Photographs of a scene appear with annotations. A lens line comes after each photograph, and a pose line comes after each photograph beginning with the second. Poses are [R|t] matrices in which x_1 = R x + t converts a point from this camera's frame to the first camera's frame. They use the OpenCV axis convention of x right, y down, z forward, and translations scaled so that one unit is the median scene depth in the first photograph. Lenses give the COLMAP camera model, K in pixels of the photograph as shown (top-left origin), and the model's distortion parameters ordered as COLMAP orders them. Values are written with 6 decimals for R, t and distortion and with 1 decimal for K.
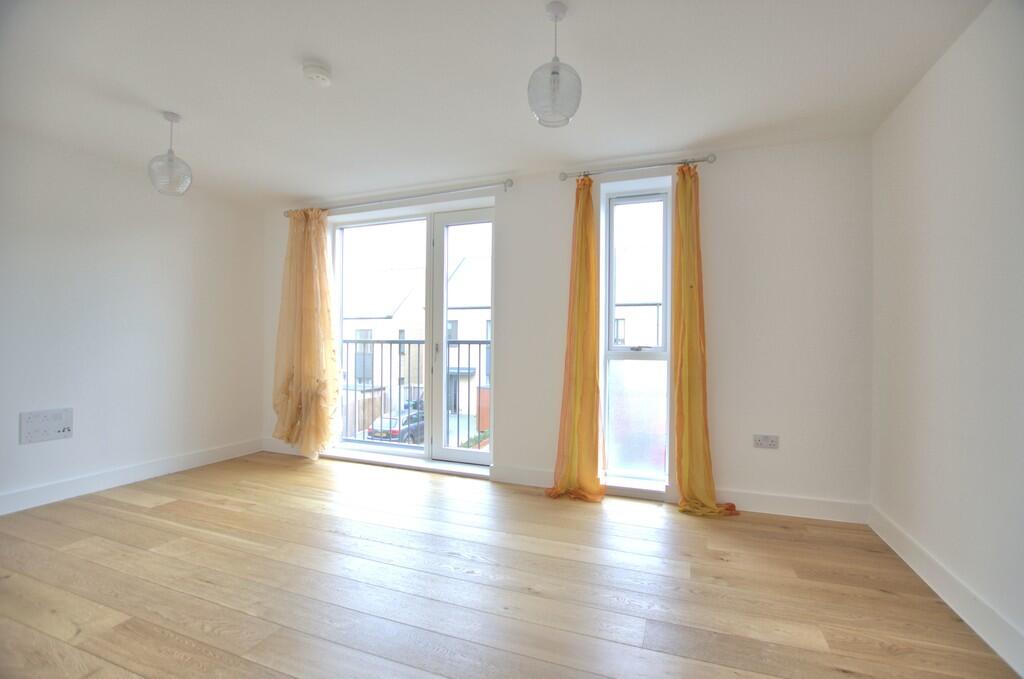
lens RADIAL K [[457.9, 0, 520.1], [0, 457.9, 344.8], [0, 0, 1]] dist [-0.030206, 0.000816]
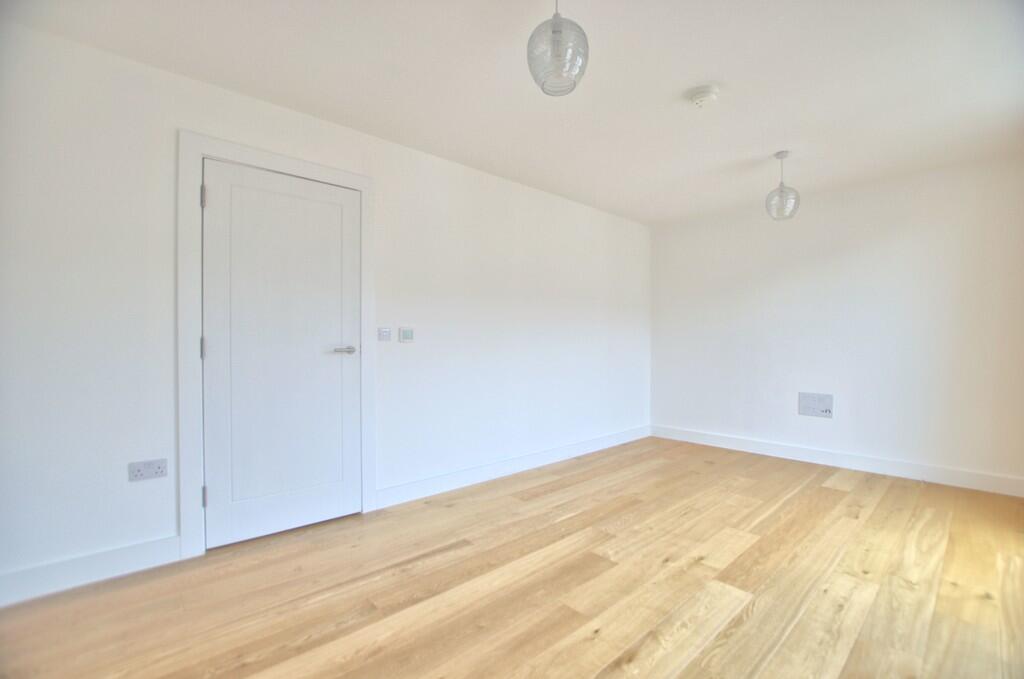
lens RADIAL K [[457.9, 0, 520.1], [0, 457.9, 344.8], [0, 0, 1]] dist [-0.030206, 0.000816]
pose [[-0.444807, 0.001133, -0.895626, 0.569422], [-0.008231, 0.999952, 0.005353, 0.001409], [0.895589, 0.009753, -0.444776, 0.836453]]
